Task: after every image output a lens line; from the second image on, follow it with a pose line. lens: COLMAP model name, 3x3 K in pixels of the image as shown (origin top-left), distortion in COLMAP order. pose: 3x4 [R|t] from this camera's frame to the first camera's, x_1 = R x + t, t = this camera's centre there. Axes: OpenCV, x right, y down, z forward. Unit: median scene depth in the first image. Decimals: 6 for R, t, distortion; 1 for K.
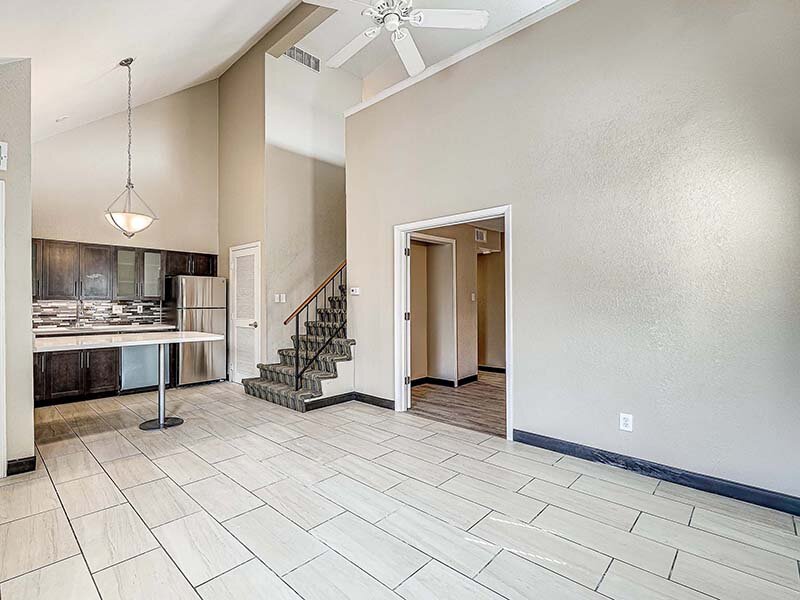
lens RADIAL K [[387.2, 0, 394.8], [0, 387.2, 295.6], [0, 0, 1]] dist [0.015250, 0.000937]
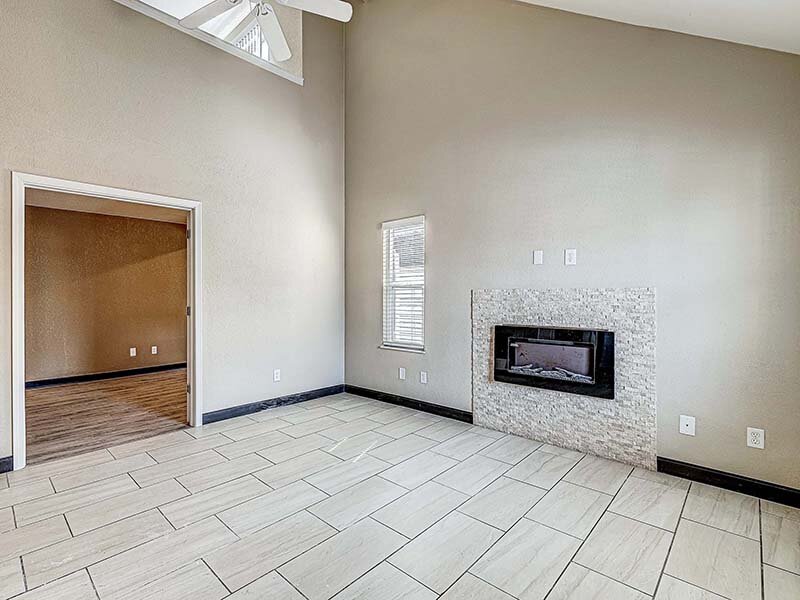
lens RADIAL K [[387.2, 0, 376.0], [0, 387.2, 298.8], [0, 0, 1]] dist [0.015250, 0.000937]
pose [[0.021865, -0.009285, 0.999718, -0.615477], [-0.011756, 0.999885, 0.009544, 0.036651], [-0.999692, -0.011961, 0.021753, 0.503341]]
